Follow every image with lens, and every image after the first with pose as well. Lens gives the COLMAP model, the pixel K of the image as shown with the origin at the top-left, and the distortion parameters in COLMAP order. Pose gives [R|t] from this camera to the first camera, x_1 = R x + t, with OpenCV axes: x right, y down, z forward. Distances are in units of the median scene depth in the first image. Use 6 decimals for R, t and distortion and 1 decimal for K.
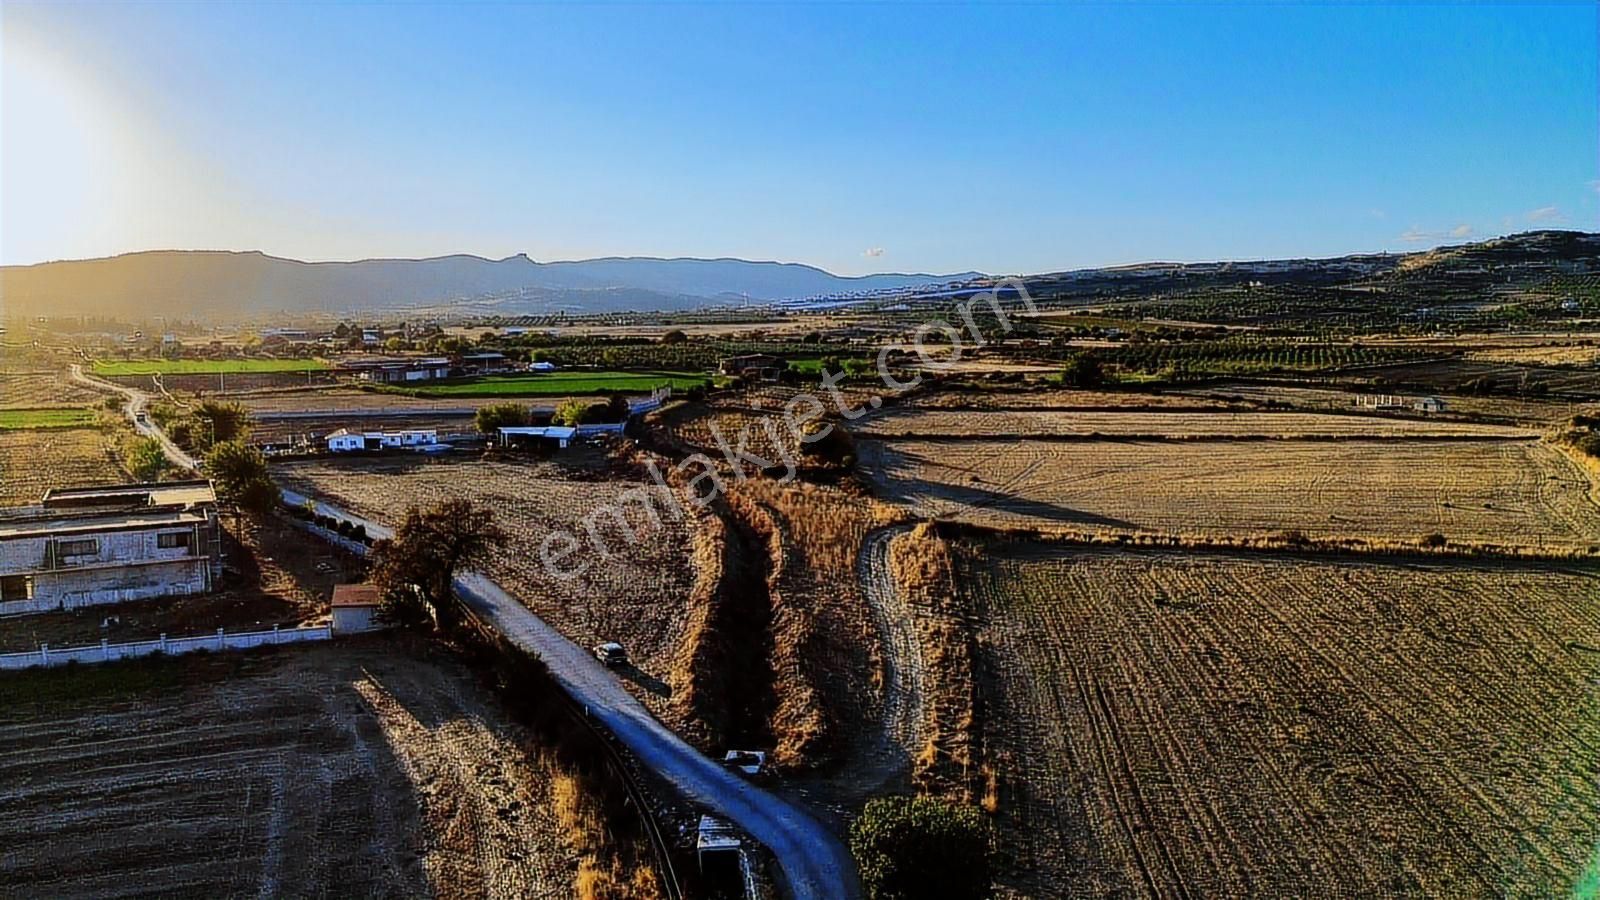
lens RADIAL K [[1128.4, 0, 811.1], [0, 1128.4, 454.0], [0, 0, 1]] dist [0.067483, -0.056099]
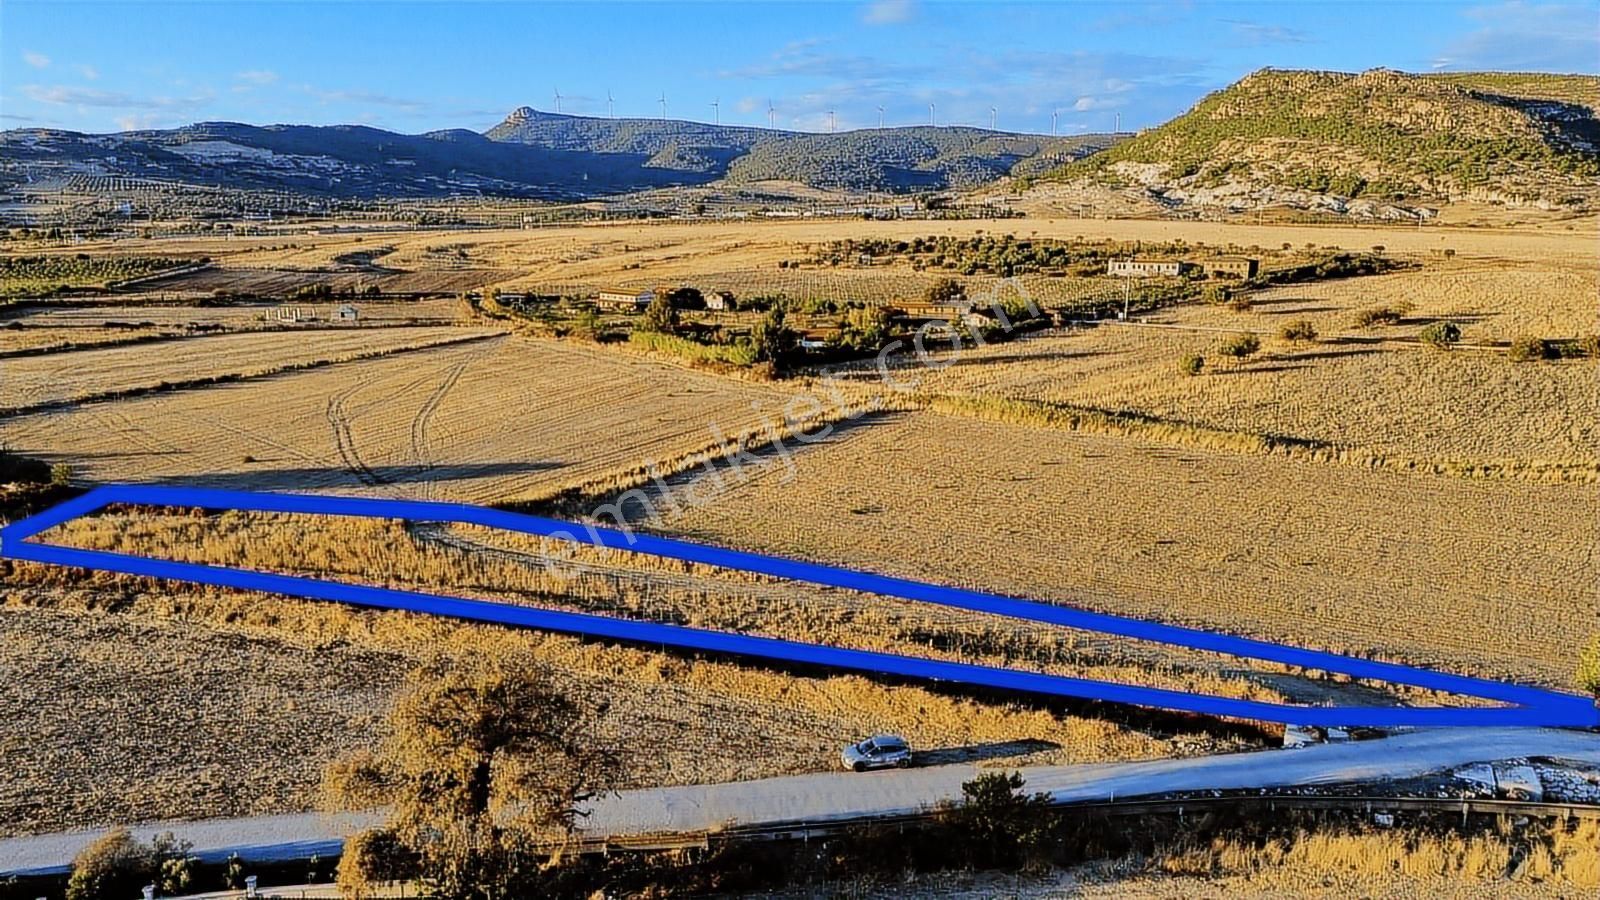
lens RADIAL K [[1128.4, 0, 811.1], [0, 1128.4, 454.0], [0, 0, 1]] dist [0.067483, -0.056099]
pose [[0.389413, -0.195579, 0.900059, -0.309040], [0.119788, 0.979650, 0.161047, -0.046782], [-0.913241, 0.045103, 0.404916, 0.300164]]
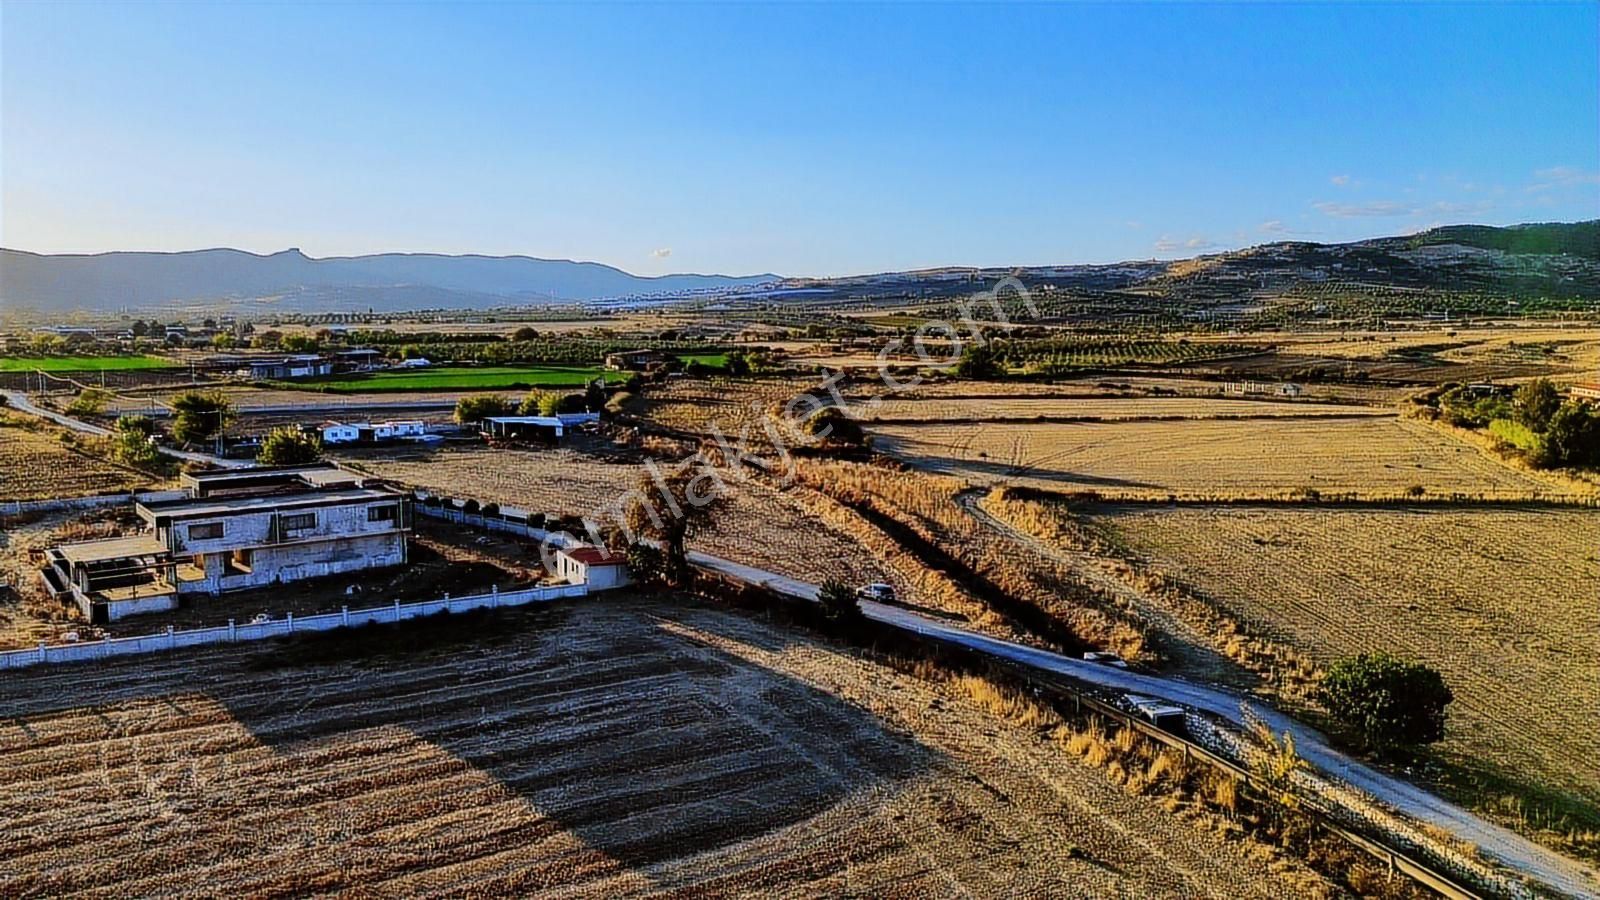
lens RADIAL K [[1128.4, 0, 811.1], [0, 1128.4, 454.0], [0, 0, 1]] dist [0.067483, -0.056099]
pose [[0.983613, -0.019422, 0.179246, -0.176154], [0.019604, 0.999808, 0.000758, 0.014062], [-0.179226, 0.002769, 0.983804, -0.039977]]
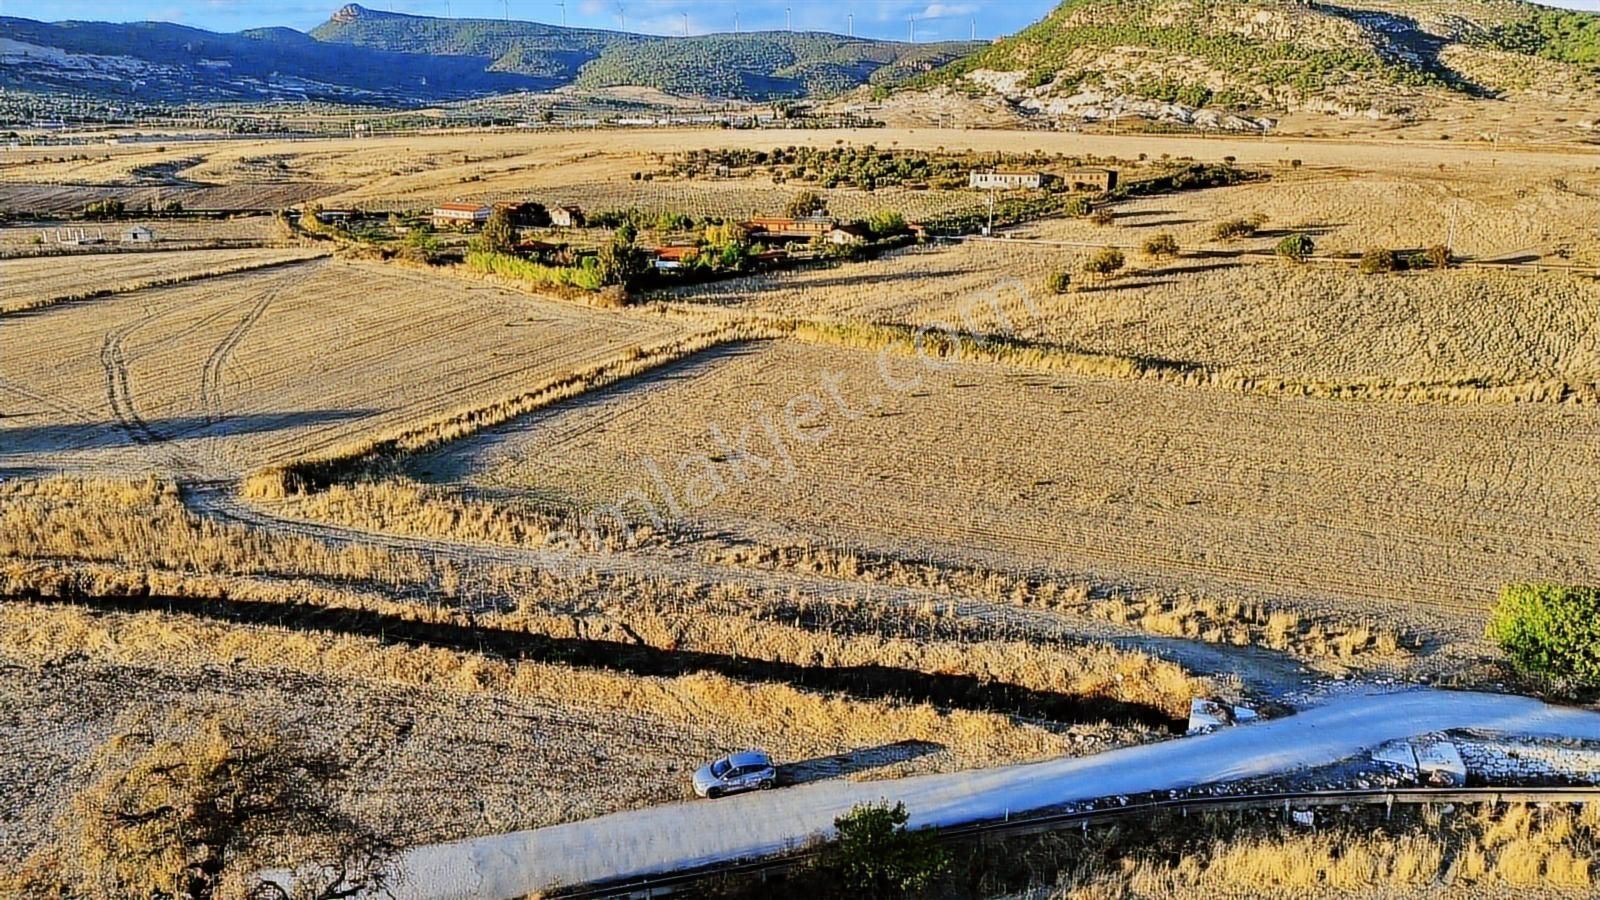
lens RADIAL K [[1128.4, 0, 811.1], [0, 1128.4, 454.0], [0, 0, 1]] dist [0.067483, -0.056099]
pose [[0.275809, -0.273575, 0.921459, -0.261863], [0.123787, 0.960769, 0.248194, -0.048363], [-0.953208, 0.045611, 0.298854, 0.312680]]
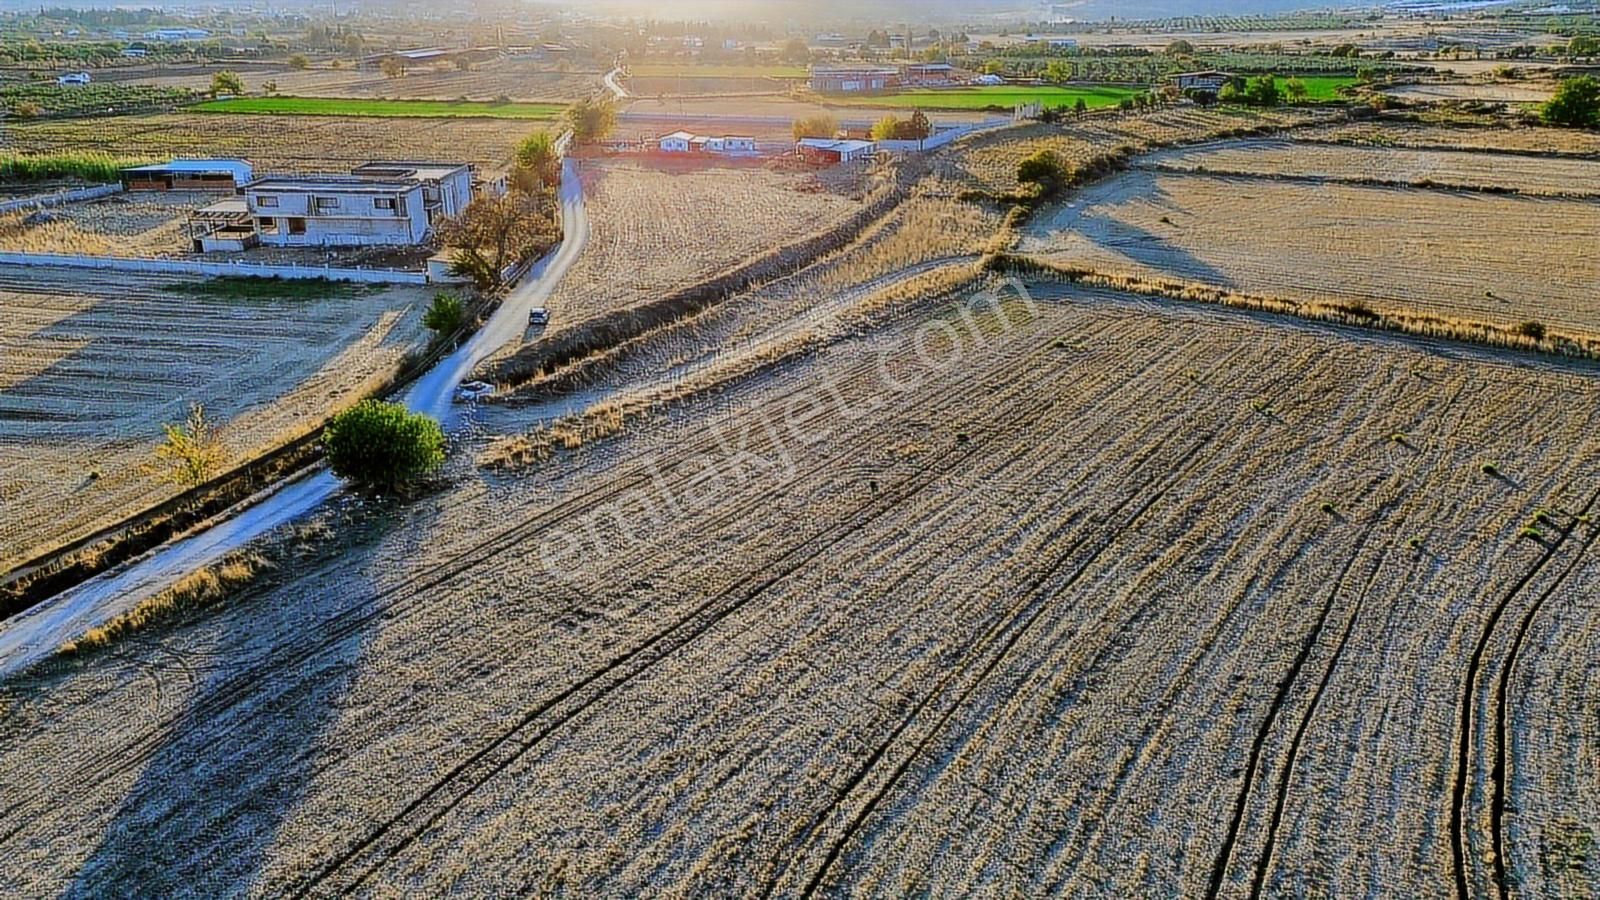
lens RADIAL K [[1128.4, 0, 811.1], [0, 1128.4, 454.0], [0, 0, 1]] dist [0.067483, -0.056099]
pose [[0.876680, 0.179561, -0.446307, 0.284419], [-0.067154, 0.964325, 0.256062, -0.010690], [0.476364, -0.194513, 0.857463, -0.002524]]
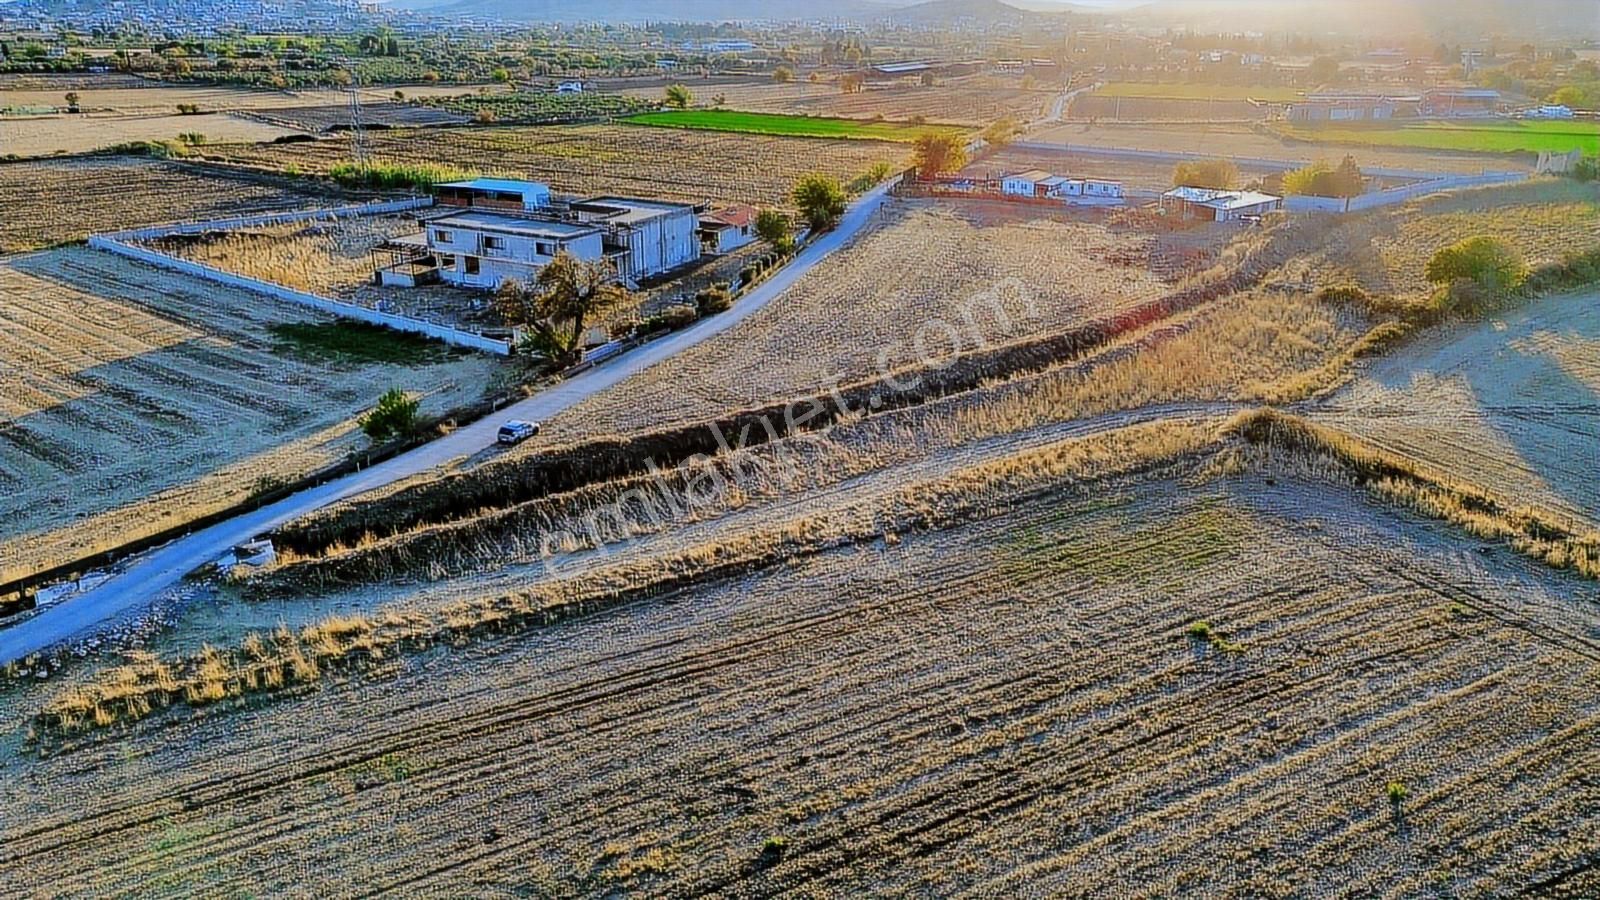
lens RADIAL K [[1128.4, 0, 811.1], [0, 1128.4, 454.0], [0, 0, 1]] dist [0.067483, -0.056099]
pose [[0.574850, 0.299093, -0.761637, 0.294222], [-0.114445, 0.951041, 0.287094, -0.048153], [0.810216, -0.077870, 0.580936, 0.250531]]
